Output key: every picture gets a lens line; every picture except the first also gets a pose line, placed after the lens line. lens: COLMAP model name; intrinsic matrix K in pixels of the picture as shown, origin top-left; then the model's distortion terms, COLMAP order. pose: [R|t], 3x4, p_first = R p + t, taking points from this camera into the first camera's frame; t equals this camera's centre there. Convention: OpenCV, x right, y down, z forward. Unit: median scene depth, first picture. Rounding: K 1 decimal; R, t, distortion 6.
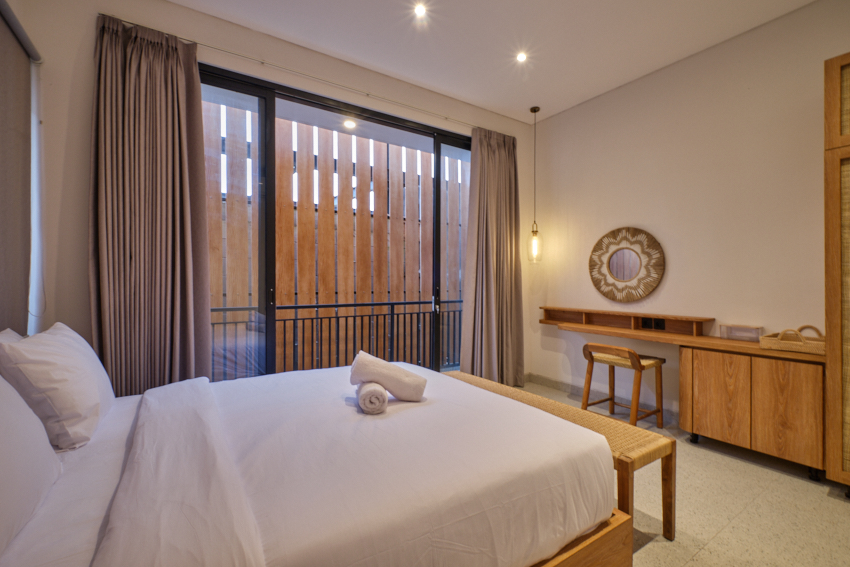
lens RADIAL K [[380.2, 0, 423.7], [0, 380.2, 282.3], [0, 0, 1]] dist [0.000536, 0.000104]
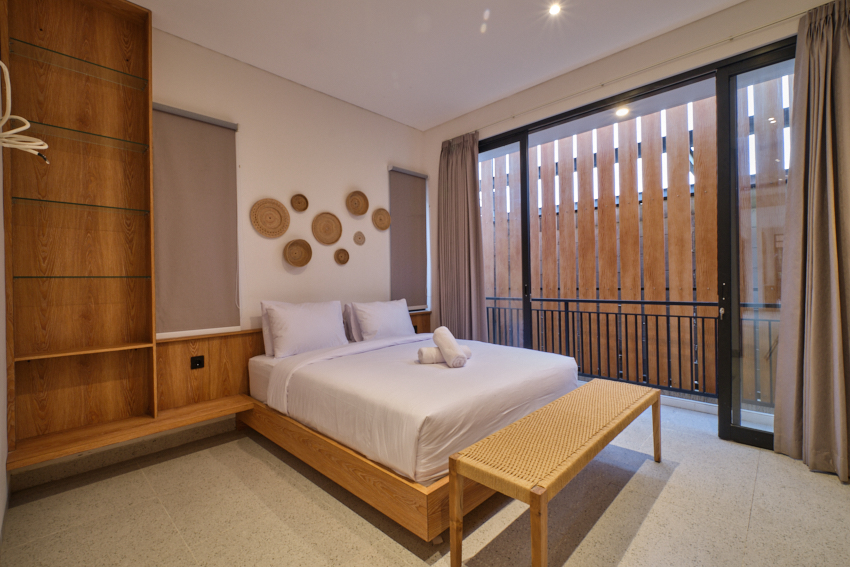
lens RADIAL K [[367.4, 0, 417.3], [0, 367.4, 280.5], [0, 0, 1]] dist [0.000307, -0.000045]
pose [[0.210521, -0.002332, -0.977587, 0.518578], [0.019472, 0.999809, 0.001808, -0.005221], [0.977395, -0.019417, 0.210526, 0.258991]]
